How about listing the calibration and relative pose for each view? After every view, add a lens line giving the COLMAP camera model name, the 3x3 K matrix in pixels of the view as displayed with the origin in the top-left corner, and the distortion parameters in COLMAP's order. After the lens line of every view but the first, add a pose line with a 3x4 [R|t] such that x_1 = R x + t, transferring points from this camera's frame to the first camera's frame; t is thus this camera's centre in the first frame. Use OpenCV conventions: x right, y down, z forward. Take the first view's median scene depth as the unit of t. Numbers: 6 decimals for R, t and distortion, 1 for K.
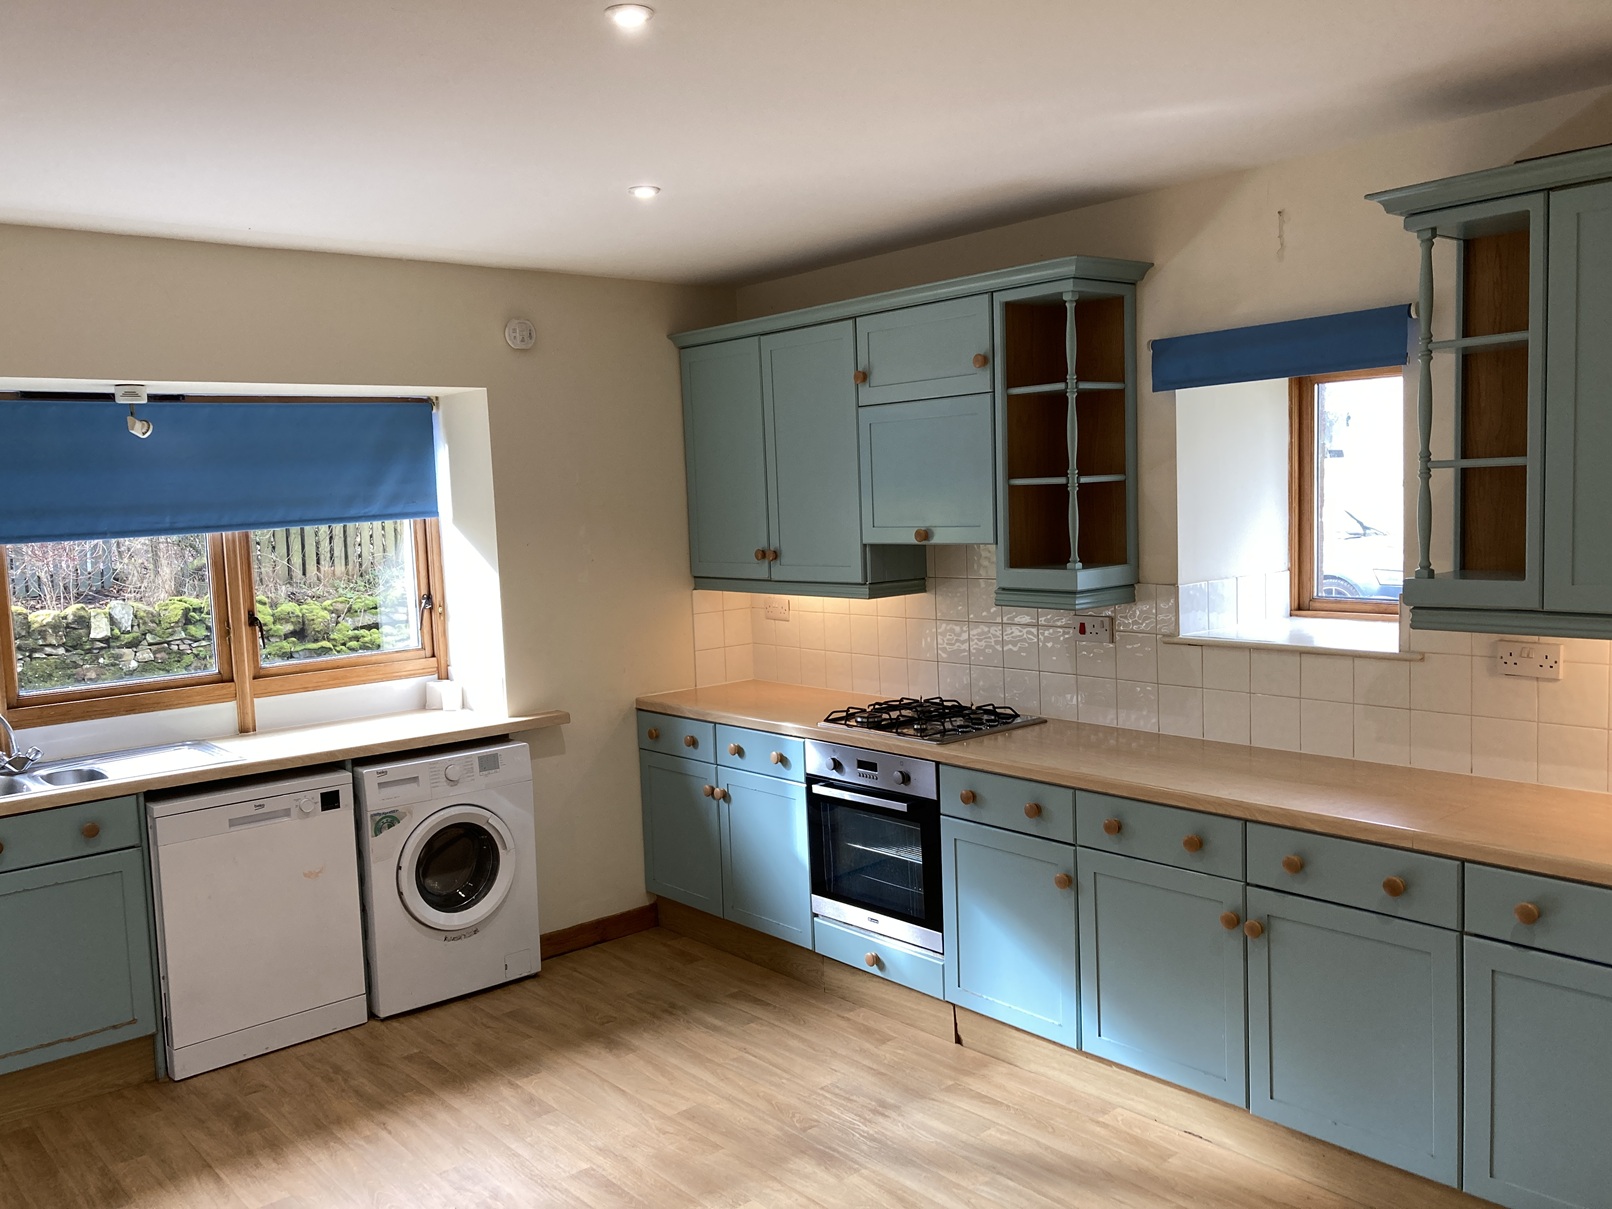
lens RADIAL K [[1280.9, 0, 810.8], [0, 1280.9, 624.9], [0, 0, 1]] dist [0.099270, -0.229522]
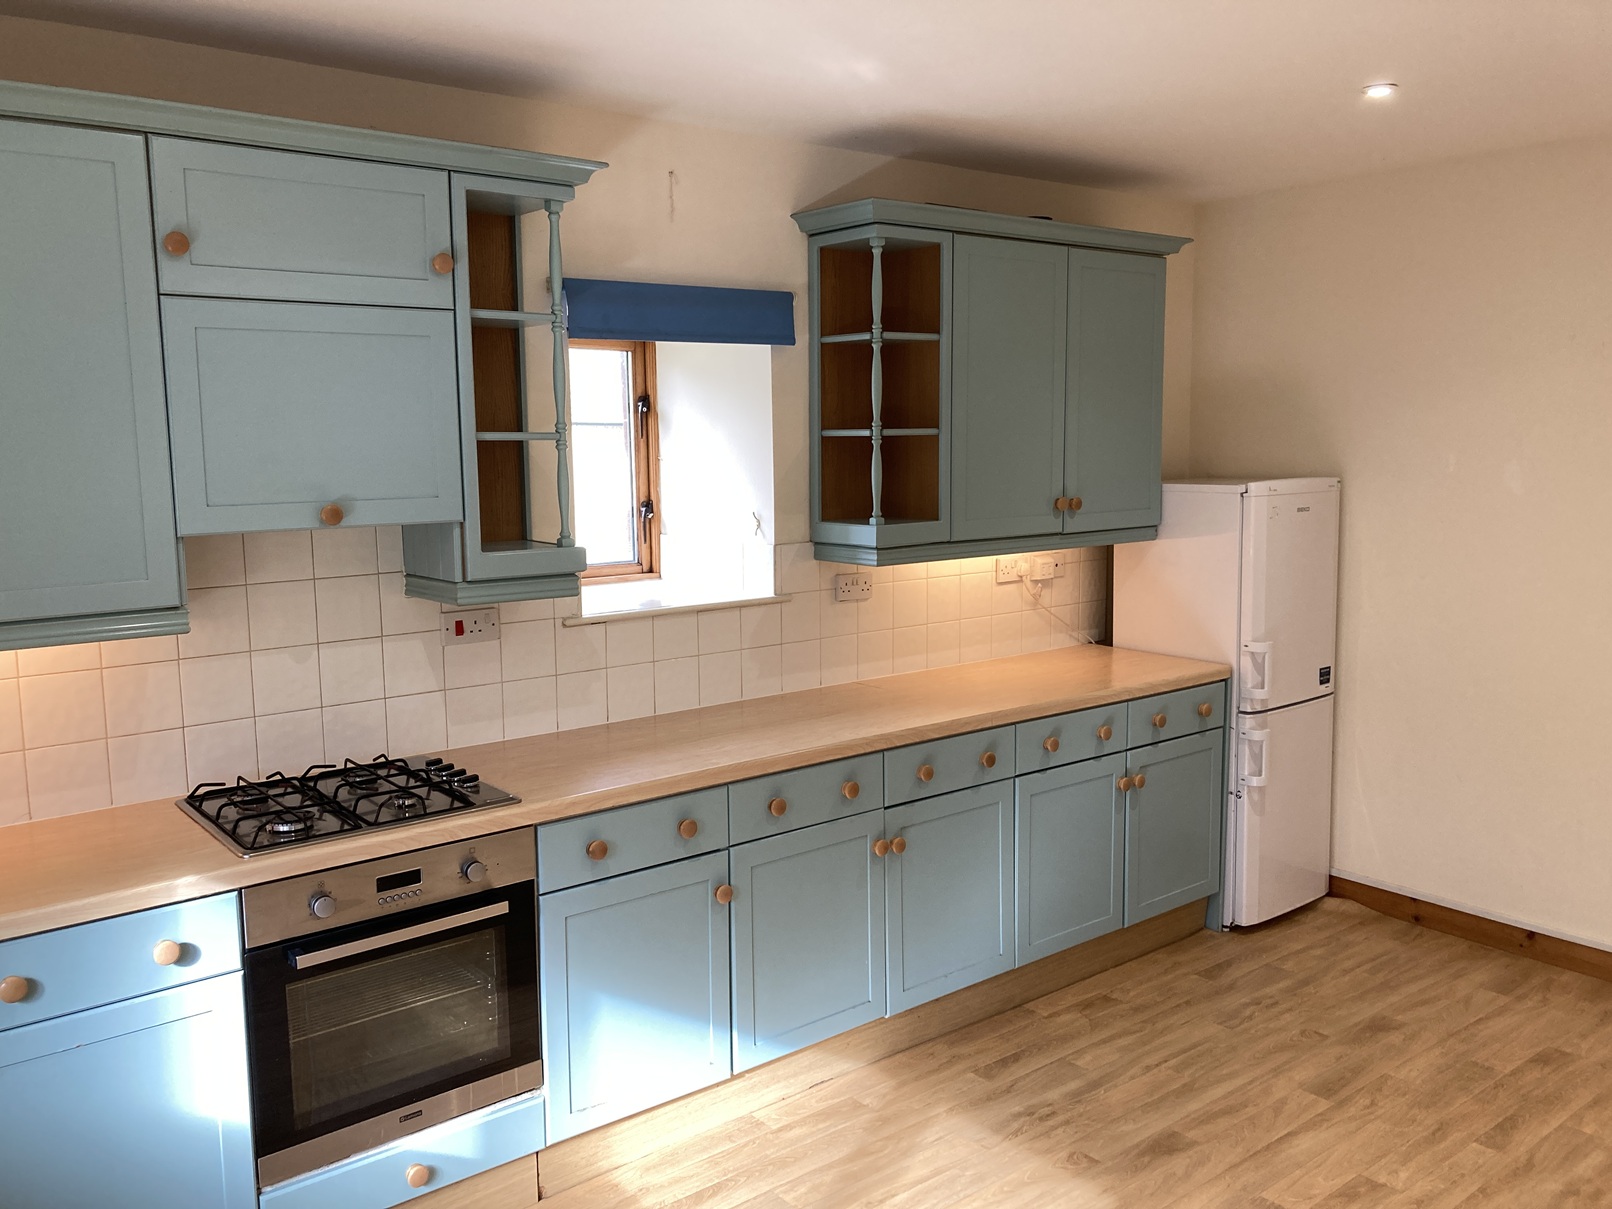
lens RADIAL K [[1327.1, 0, 808.0], [0, 1327.1, 595.7], [0, 0, 1]] dist [0.038754, -0.045139]
pose [[0.032575, -0.084135, 0.995922, -0.682634], [0.113063, 0.990365, 0.079967, -0.066865], [-0.993054, 0.109997, 0.041774, 0.882631]]
